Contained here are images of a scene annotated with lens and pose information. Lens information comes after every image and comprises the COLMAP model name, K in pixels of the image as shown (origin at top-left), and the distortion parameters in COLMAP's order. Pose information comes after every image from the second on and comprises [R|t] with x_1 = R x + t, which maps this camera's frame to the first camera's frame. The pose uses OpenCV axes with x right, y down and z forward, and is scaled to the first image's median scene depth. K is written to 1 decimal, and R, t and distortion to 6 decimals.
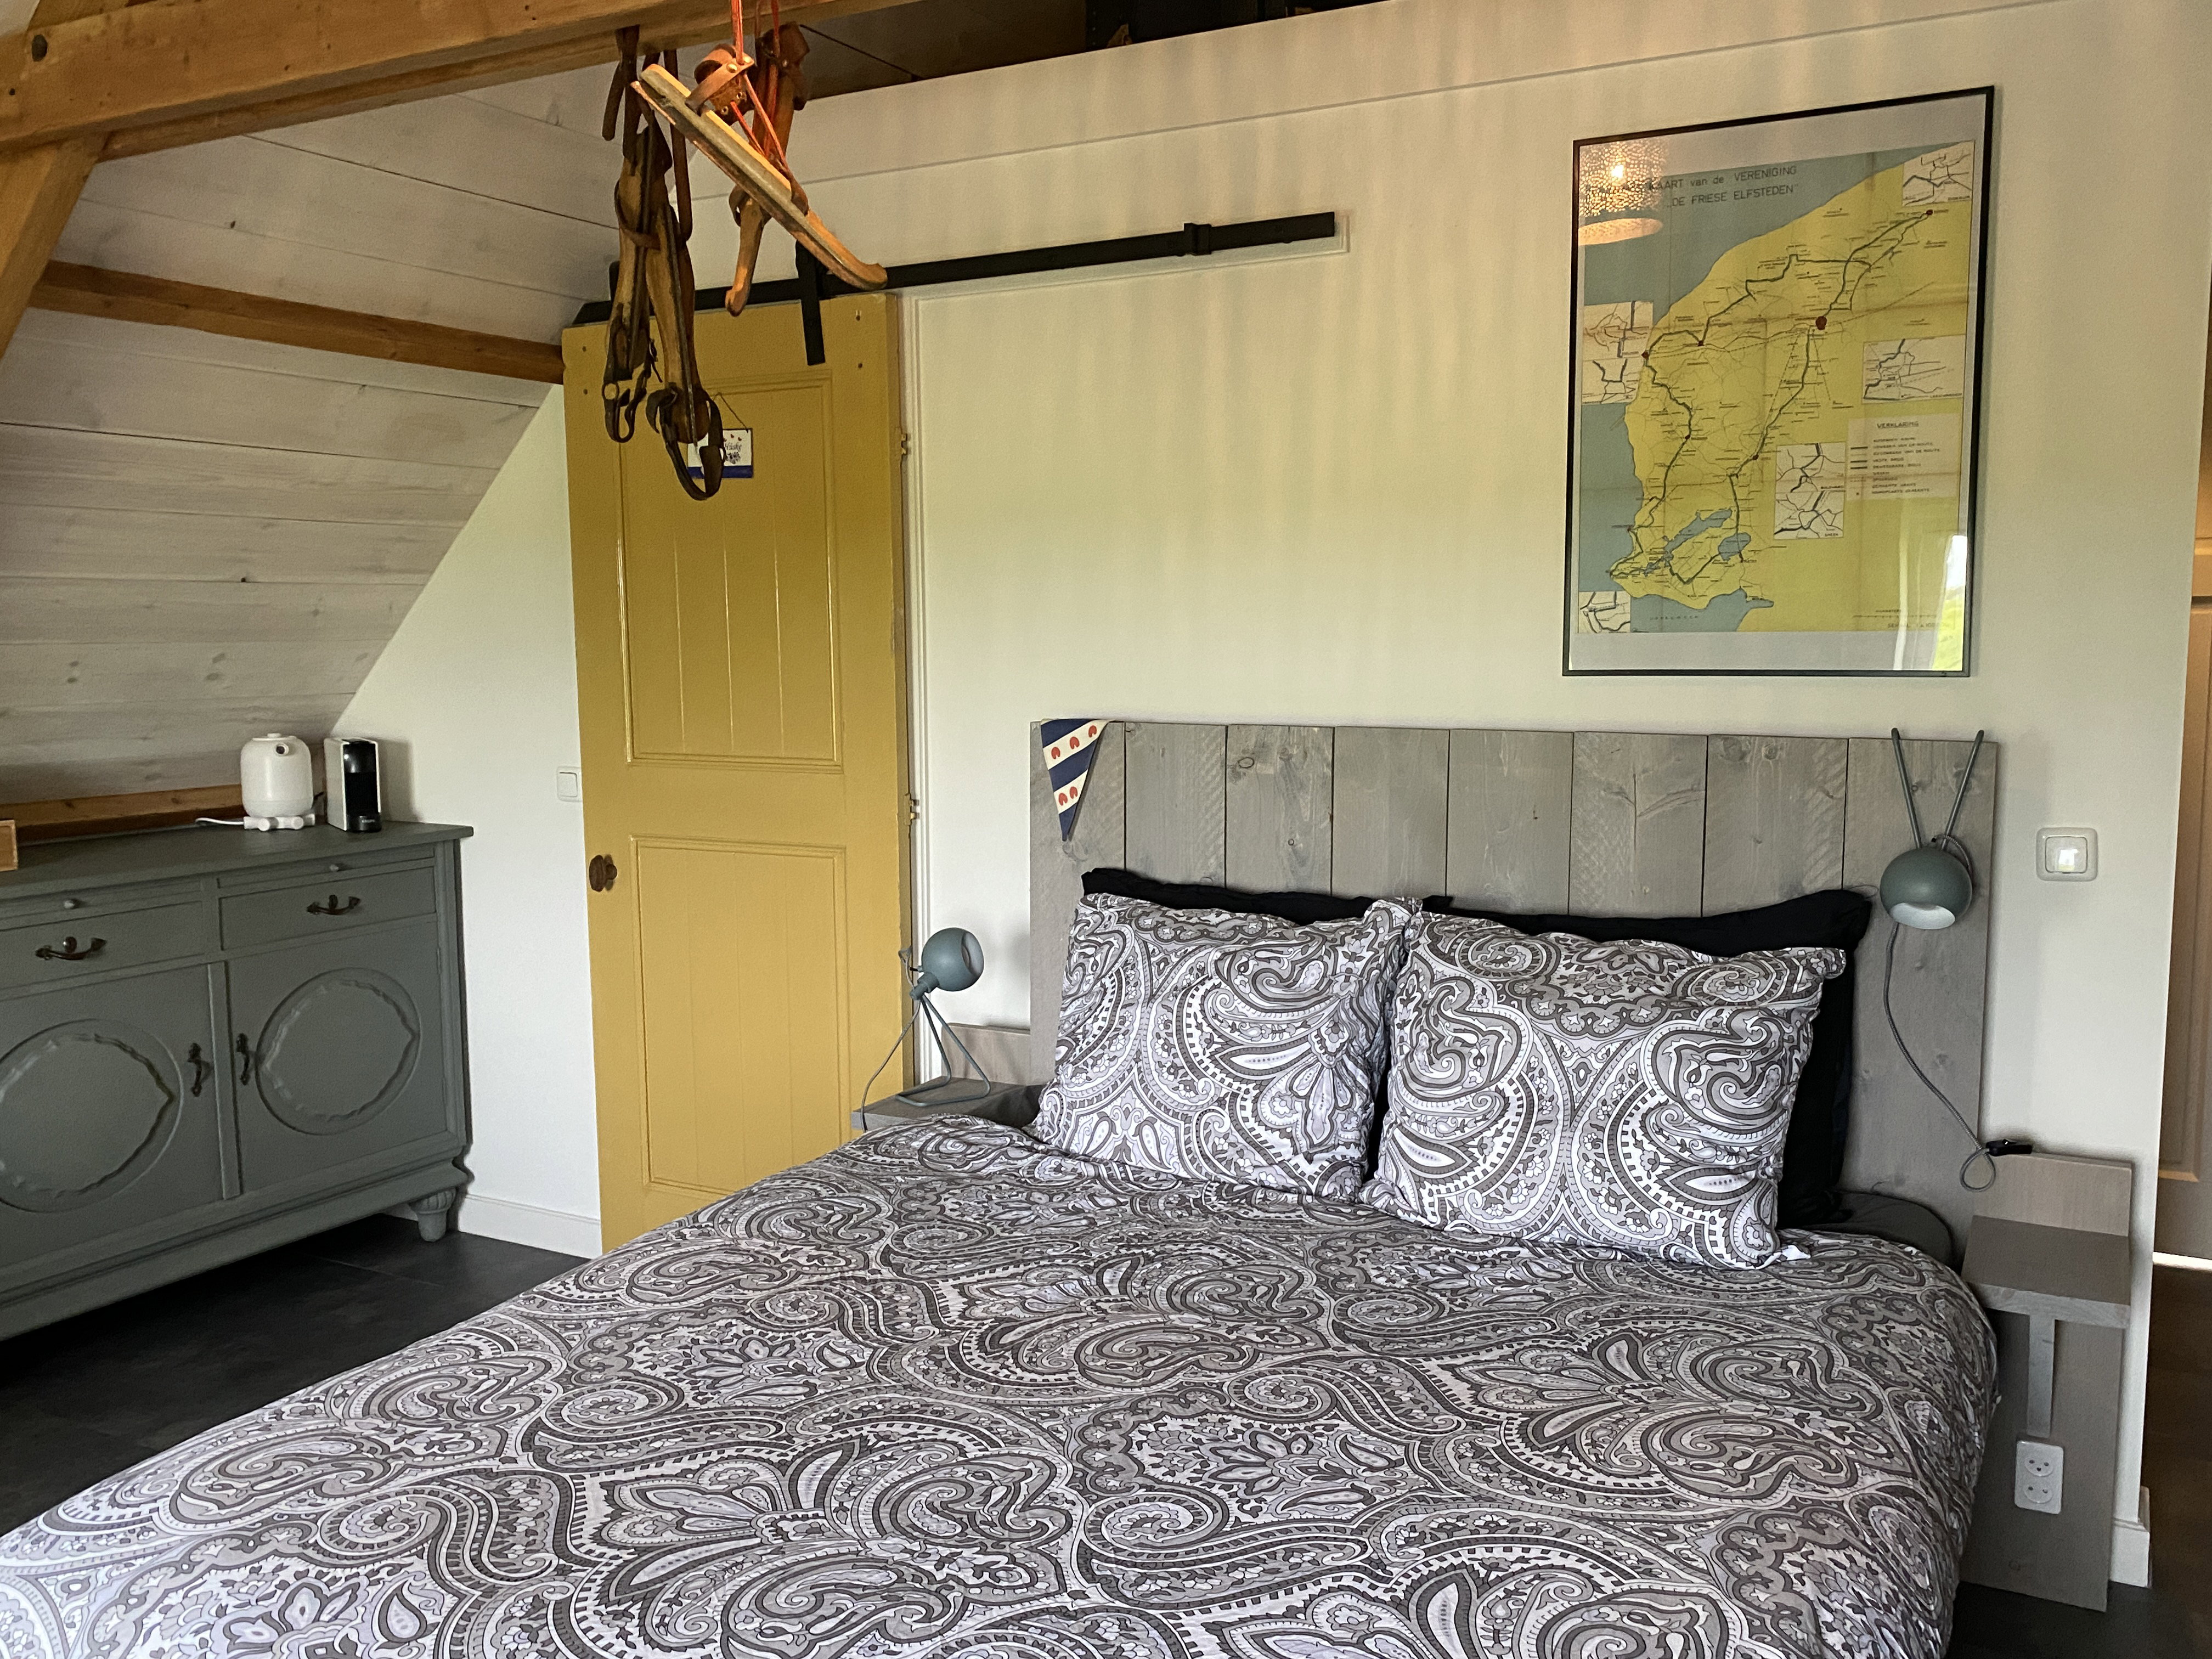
lens RADIAL K [[1853.6, 0, 1122.3], [0, 1853.6, 816.8], [0, 0, 1]] dist [0.029532, -0.043822]
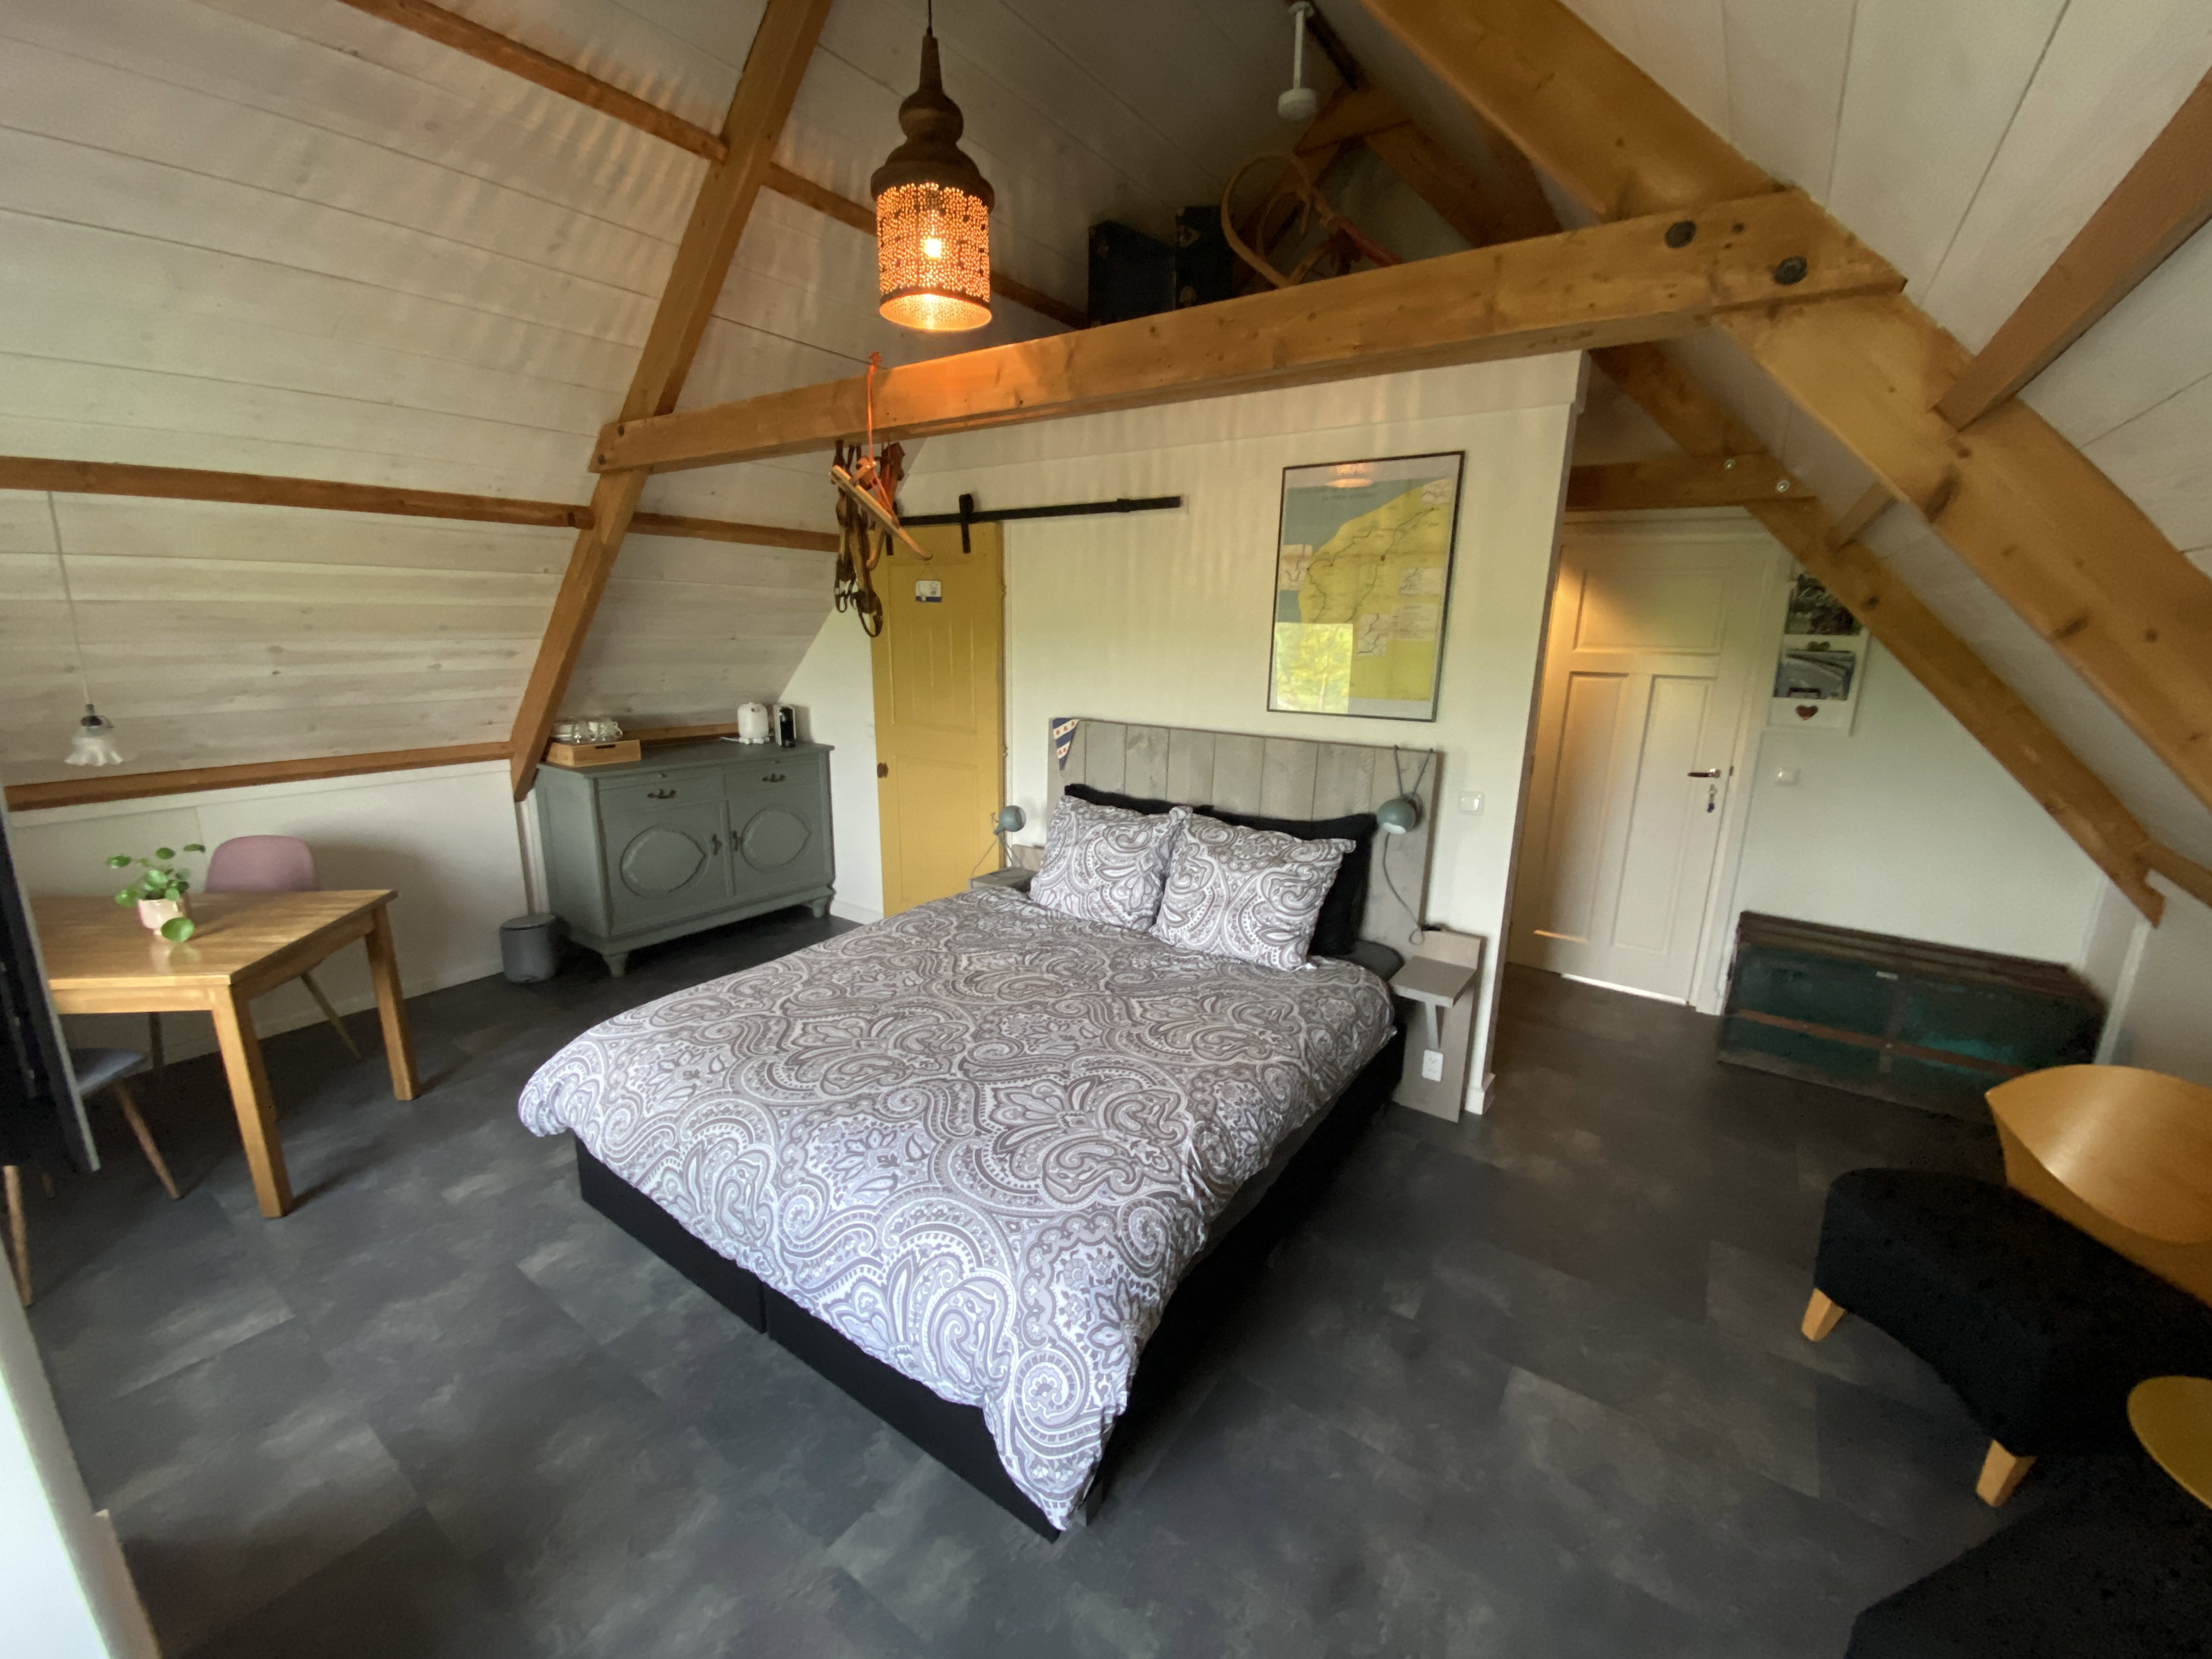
lens RADIAL K [[893.1, 0, 1106.0], [0, 893.1, 829.5], [0, 0, 1]] dist [0.035874, -0.032827]
pose [[0.992950, 0.052221, -0.106409, 0.178333], [-0.039216, 0.991897, 0.120838, -0.061057], [0.111857, -0.115813, 0.986952, -0.131775]]
